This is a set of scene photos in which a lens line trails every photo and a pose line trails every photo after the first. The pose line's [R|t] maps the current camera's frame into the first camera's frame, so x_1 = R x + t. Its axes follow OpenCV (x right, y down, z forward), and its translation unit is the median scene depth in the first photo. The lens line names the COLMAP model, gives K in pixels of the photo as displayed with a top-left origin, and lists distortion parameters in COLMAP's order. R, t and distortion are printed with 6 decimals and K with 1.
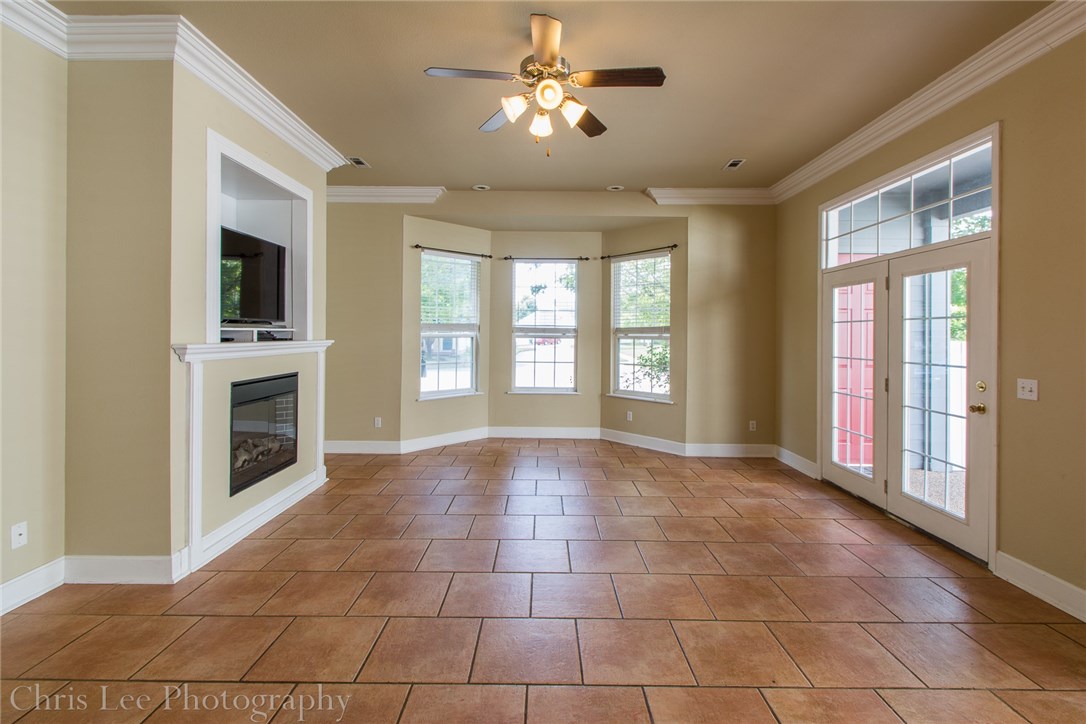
lens RADIAL K [[468.3, 0, 538.7], [0, 468.3, 333.0], [0, 0, 1]] dist [0.000470, -0.000069]
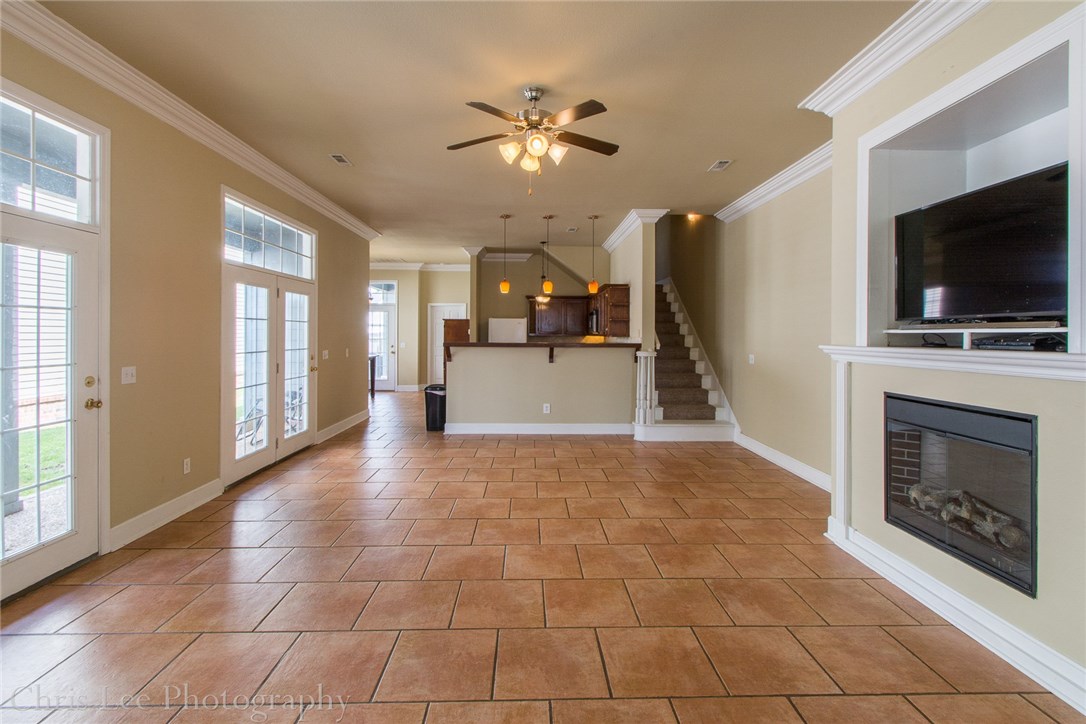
lens RADIAL K [[503.5, 0, 540.6], [0, 503.5, 336.8], [0, 0, 1]] dist [0.009647, -0.000487]
pose [[-0.999255, -0.010782, -0.037043, 0.035703], [-0.010943, 0.999932, 0.004150, 0.004956], [0.036996, 0.004552, -0.999305, 2.121218]]
